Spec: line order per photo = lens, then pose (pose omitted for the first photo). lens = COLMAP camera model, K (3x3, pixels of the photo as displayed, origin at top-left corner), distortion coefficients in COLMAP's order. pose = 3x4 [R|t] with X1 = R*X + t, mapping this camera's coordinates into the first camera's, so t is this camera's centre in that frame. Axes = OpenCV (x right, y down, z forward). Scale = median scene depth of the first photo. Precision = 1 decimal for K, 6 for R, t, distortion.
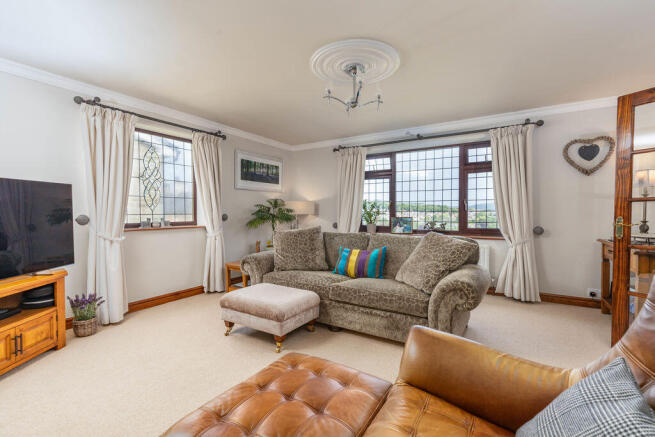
lens RADIAL K [[296.7, 0, 327.5], [0, 296.7, 218.5], [0, 0, 1]] dist [0.000490, 0.000063]
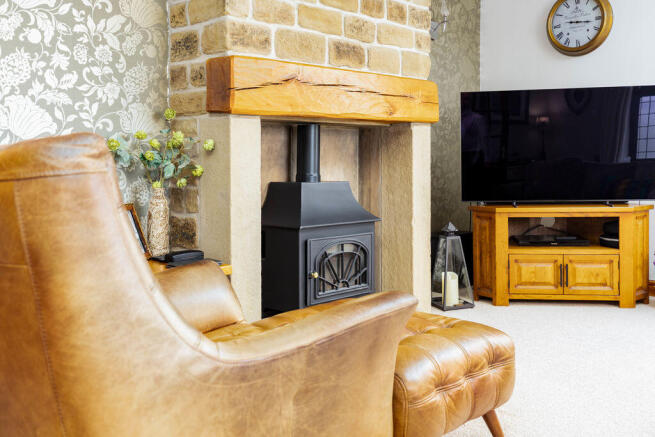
lens RADIAL K [[639.4, 0, 328.0], [0, 639.4, 167.3], [0, 0, 1]] dist [0.001325, 0.003883]
pose [[-0.214225, 0.020780, -0.976563, 0.446836], [-0.019863, 0.999474, 0.025625, 0.031192], [0.976582, 0.024887, -0.213700, 0.328006]]
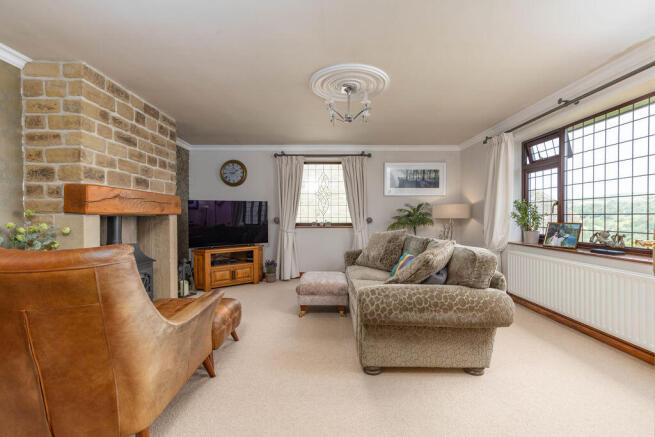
lens RADIAL K [[296.7, 0, 327.5], [0, 296.7, 218.5], [0, 0, 1]] dist [0.000490, 0.000063]
pose [[0.525045, 0.005877, -0.851054, 0.567649], [-0.018569, 0.999817, -0.004551, -0.001687], [0.850872, 0.018192, 0.525058, 0.193267]]
